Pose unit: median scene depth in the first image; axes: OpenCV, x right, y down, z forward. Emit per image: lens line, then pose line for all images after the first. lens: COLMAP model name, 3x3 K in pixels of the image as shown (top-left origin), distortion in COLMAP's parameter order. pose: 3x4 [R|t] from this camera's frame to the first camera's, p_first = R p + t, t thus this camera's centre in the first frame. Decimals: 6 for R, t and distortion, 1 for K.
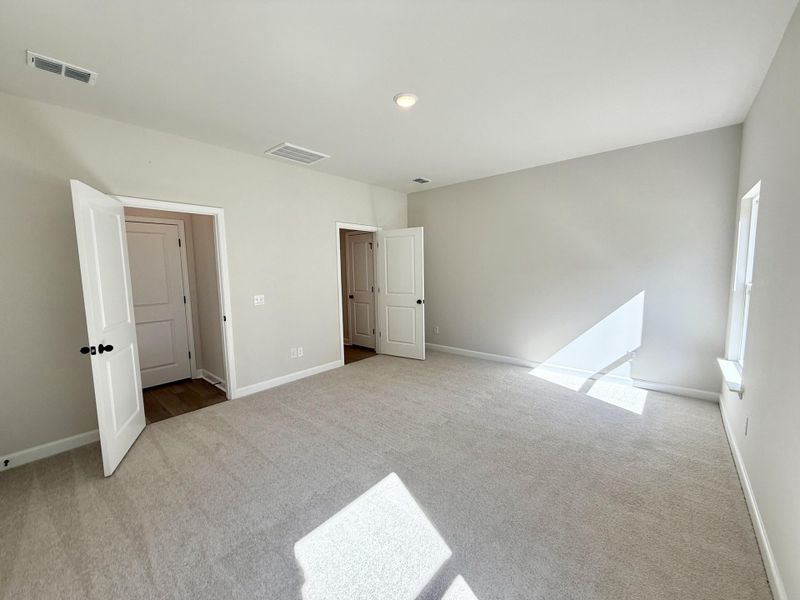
lens RADIAL K [[316.6, 0, 397.0], [0, 316.6, 299.1], [0, 0, 1]] dist [-0.002292, -0.000103]
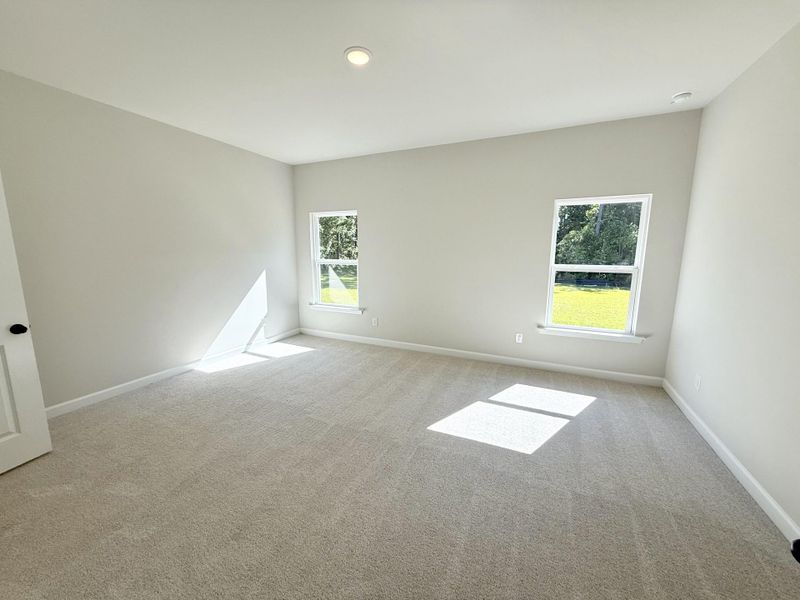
lens RADIAL K [[316.6, 0, 396.3], [0, 316.6, 300.1], [0, 0, 1]] dist [-0.002292, -0.000103]
pose [[-0.282104, -0.135526, 0.949763, -0.623505], [0.091312, 0.981685, 0.167203, -0.071818], [-0.955029, 0.133894, -0.264562, 0.828883]]
